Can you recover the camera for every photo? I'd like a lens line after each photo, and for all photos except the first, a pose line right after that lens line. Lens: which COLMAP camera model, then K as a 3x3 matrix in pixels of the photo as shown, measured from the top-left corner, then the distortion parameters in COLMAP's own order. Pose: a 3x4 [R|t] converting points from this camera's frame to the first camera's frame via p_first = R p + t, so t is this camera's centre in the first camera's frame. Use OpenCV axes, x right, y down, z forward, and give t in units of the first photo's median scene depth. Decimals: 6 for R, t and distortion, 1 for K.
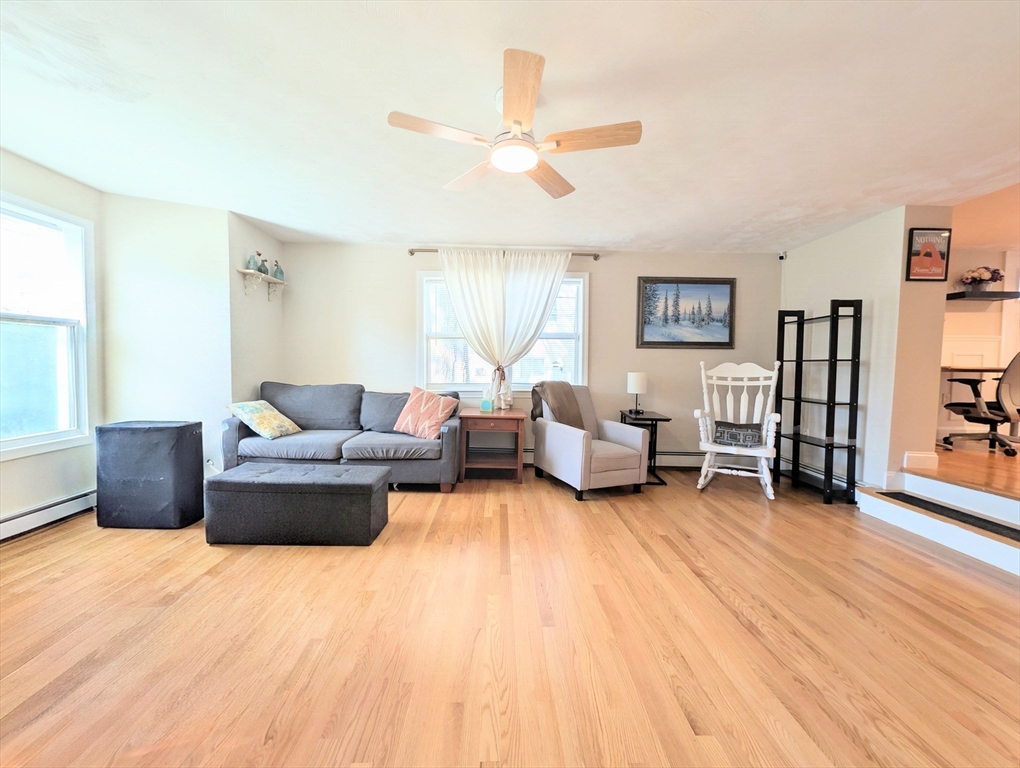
lens RADIAL K [[392.2, 0, 510.2], [0, 392.2, 381.0], [0, 0, 1]] dist [-0.000756, 0.000121]
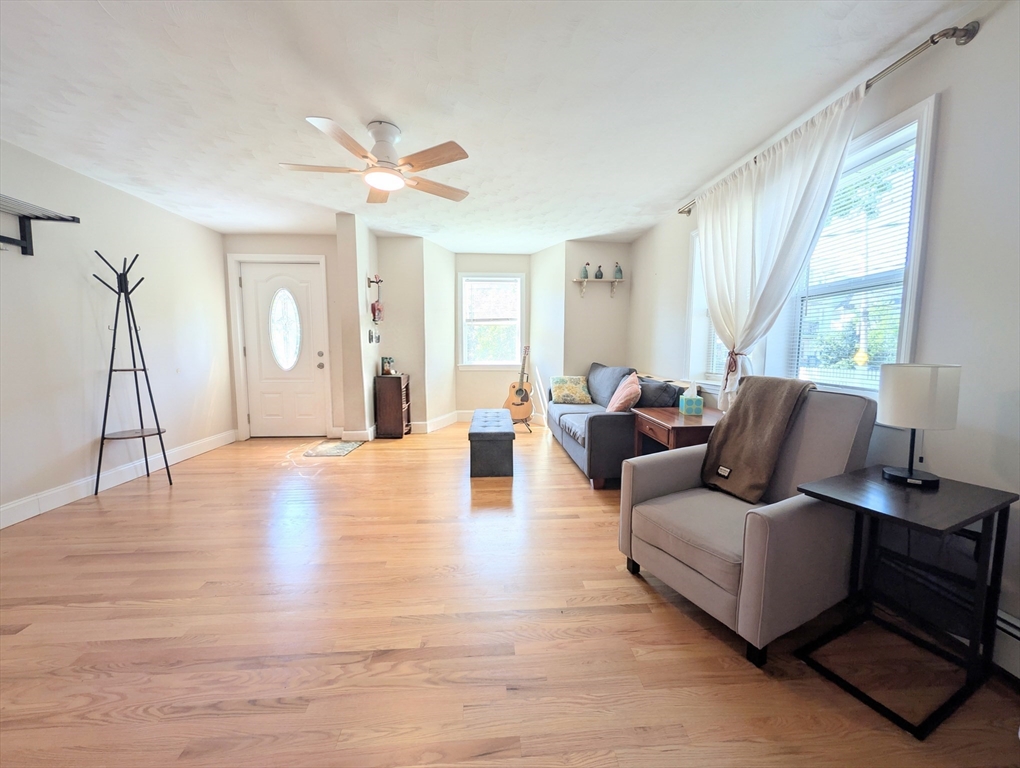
lens RADIAL K [[392.2, 0, 510.2], [0, 392.2, 381.0], [0, 0, 1]] dist [-0.000756, 0.000121]
pose [[0.039683, 0.073522, -0.996504, 0.937872], [-0.042609, 0.996507, 0.071825, -0.028091], [0.998303, 0.039610, 0.042677, 0.977150]]
